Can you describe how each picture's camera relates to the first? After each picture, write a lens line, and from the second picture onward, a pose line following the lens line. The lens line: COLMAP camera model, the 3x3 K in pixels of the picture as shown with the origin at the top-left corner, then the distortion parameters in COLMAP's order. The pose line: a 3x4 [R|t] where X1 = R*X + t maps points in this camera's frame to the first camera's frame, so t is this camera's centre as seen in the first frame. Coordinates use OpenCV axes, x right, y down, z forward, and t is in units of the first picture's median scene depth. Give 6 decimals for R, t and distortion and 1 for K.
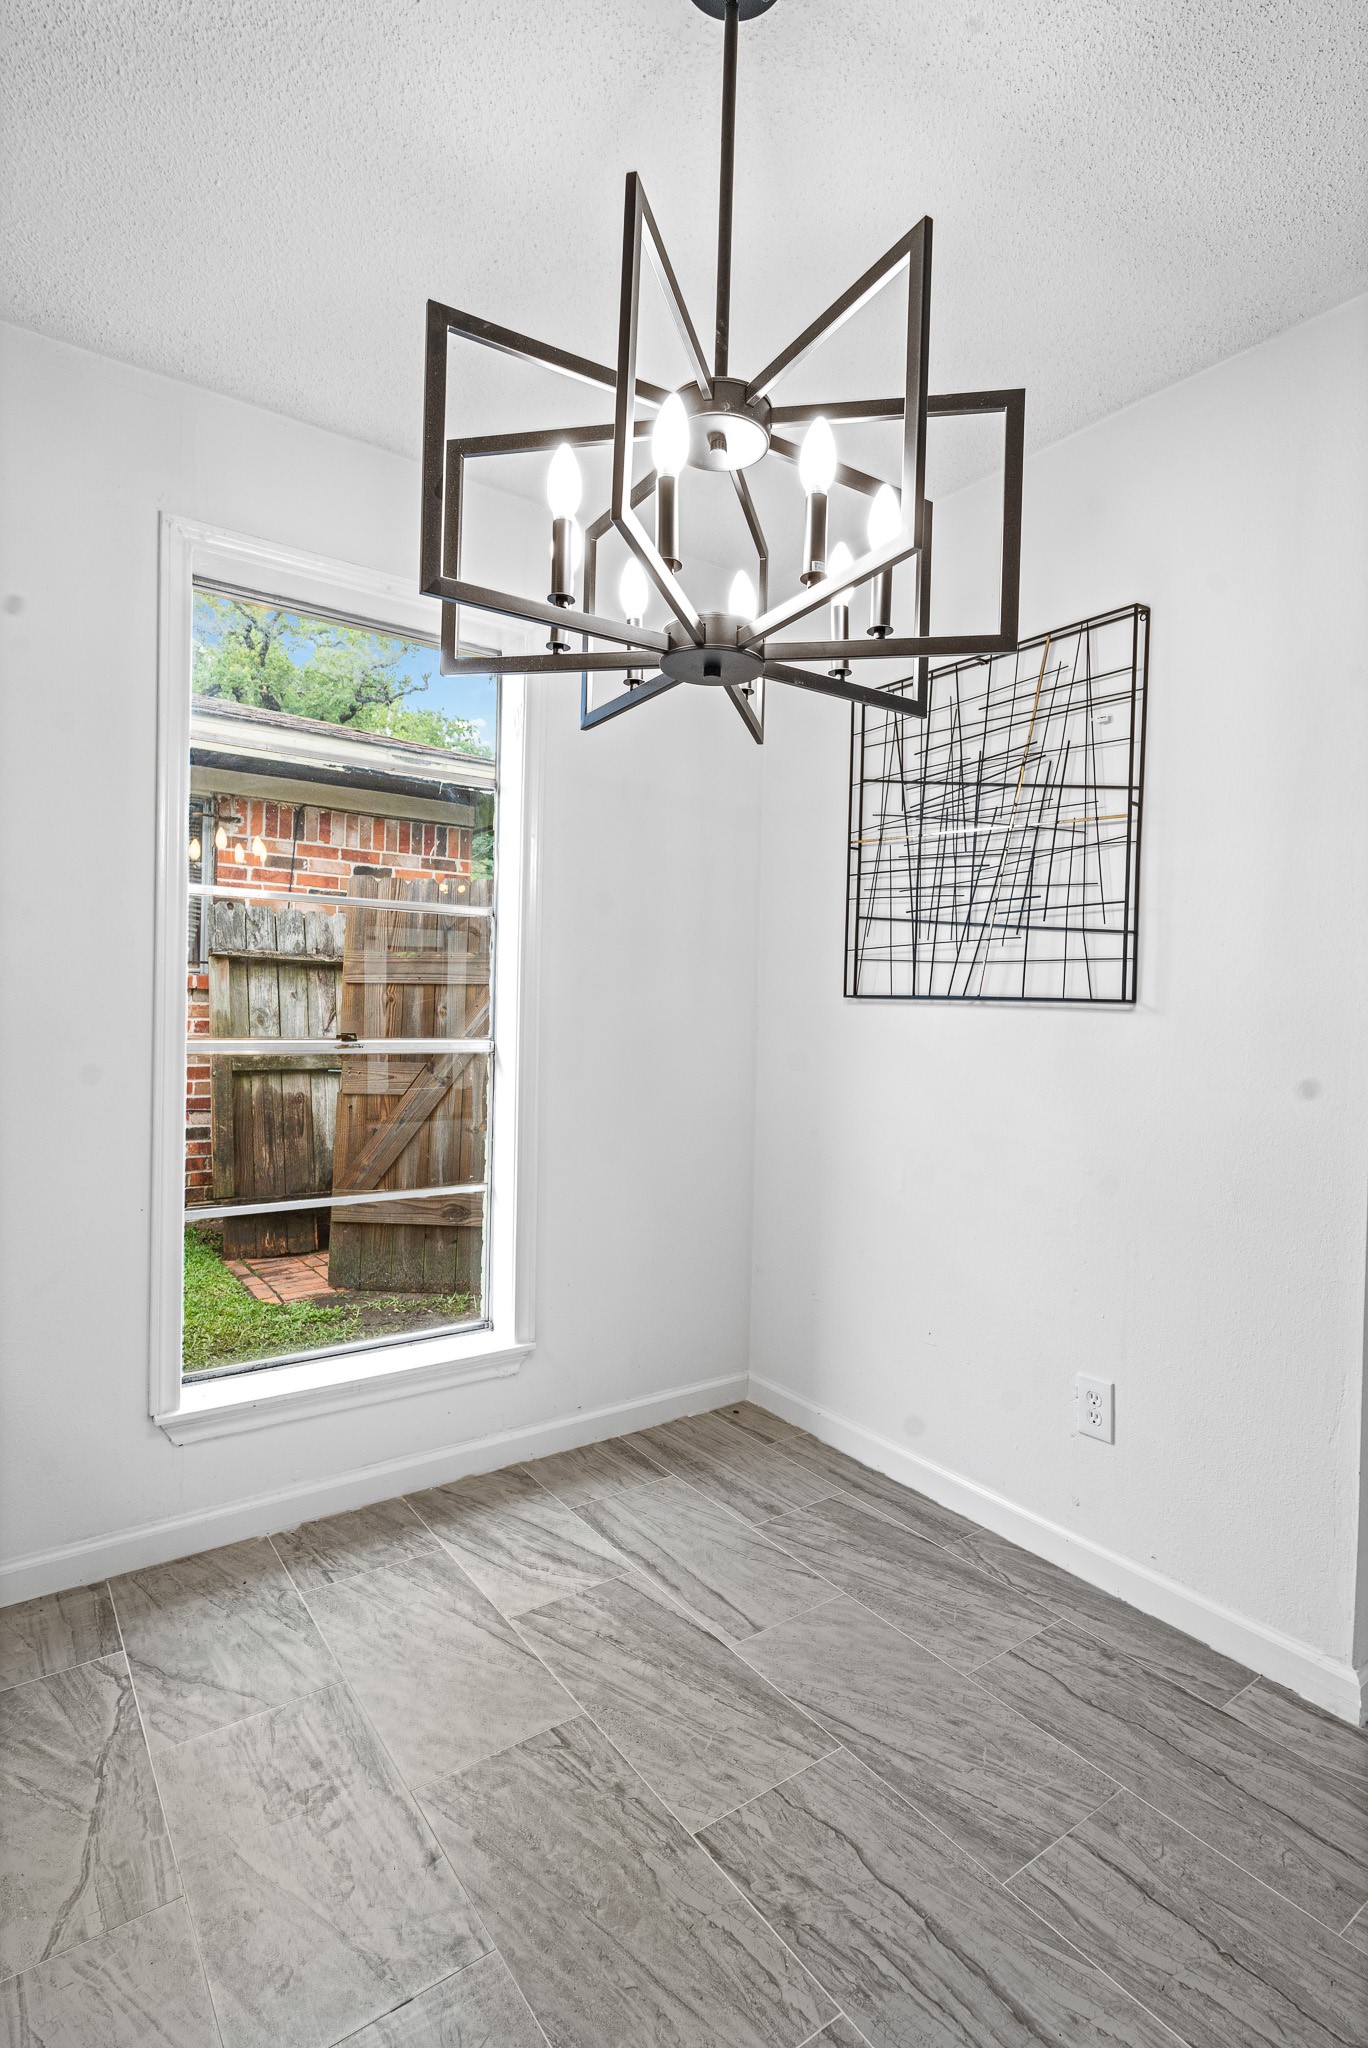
lens RADIAL K [[1003.8, 0, 683.4], [0, 1003.8, 1018.2], [0, 0, 1]] dist [0.001506, 0.000901]
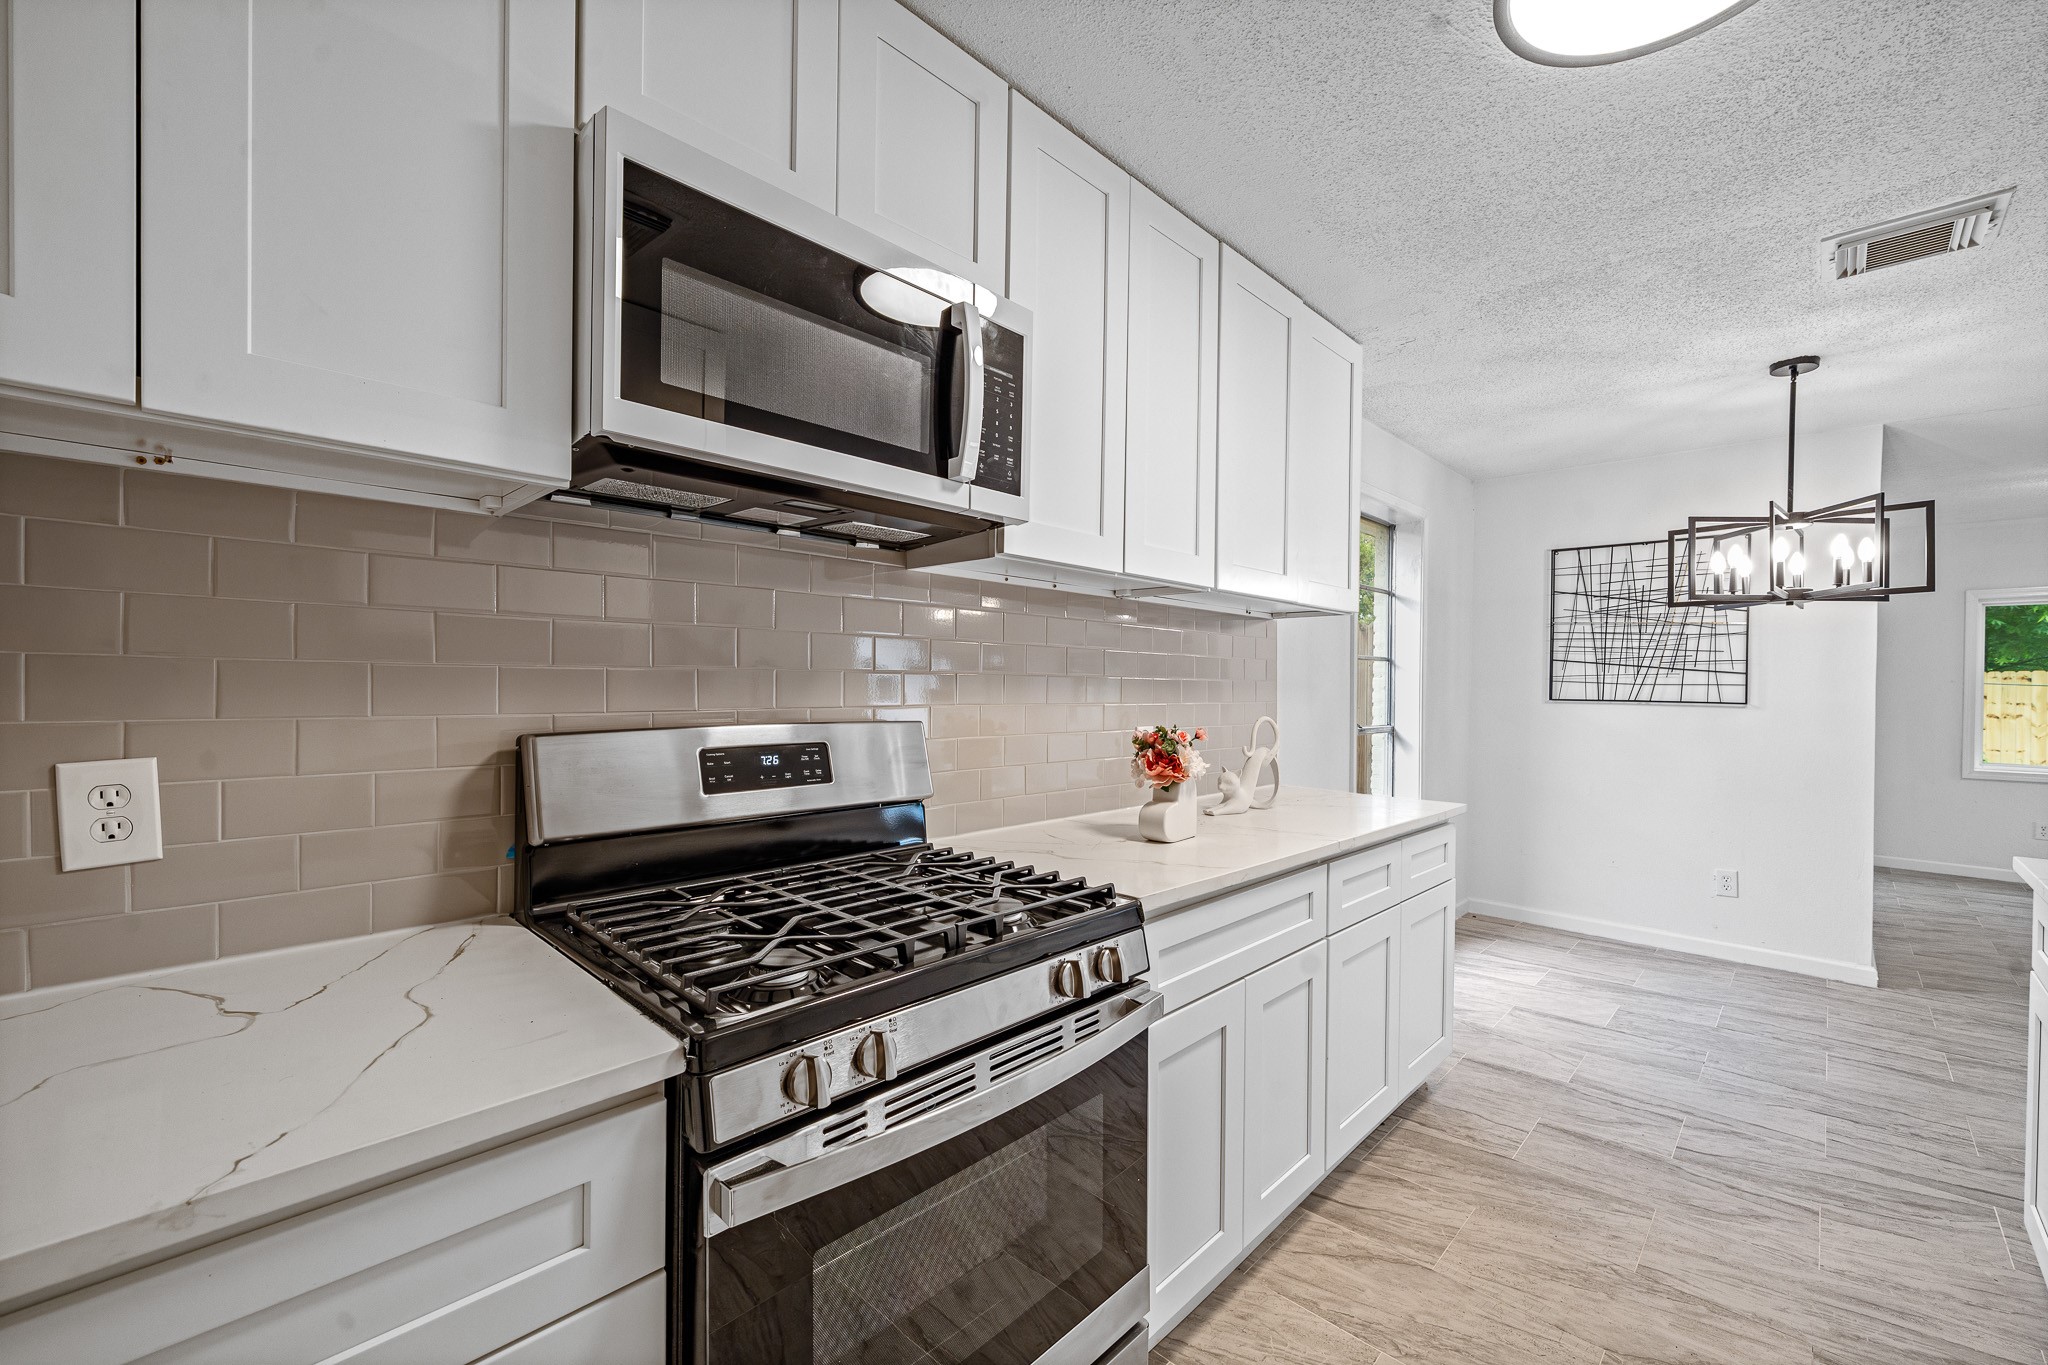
lens RADIAL K [[829.3, 0, 1023.4], [0, 829.3, 696.0], [0, 0, 1]] dist [-0.001884, -0.000136]
pose [[0.985332, -0.014571, 0.170025, -1.411179], [0.015224, 0.999881, -0.002537, -0.050335], [-0.169968, 0.005088, 0.985436, -0.550308]]
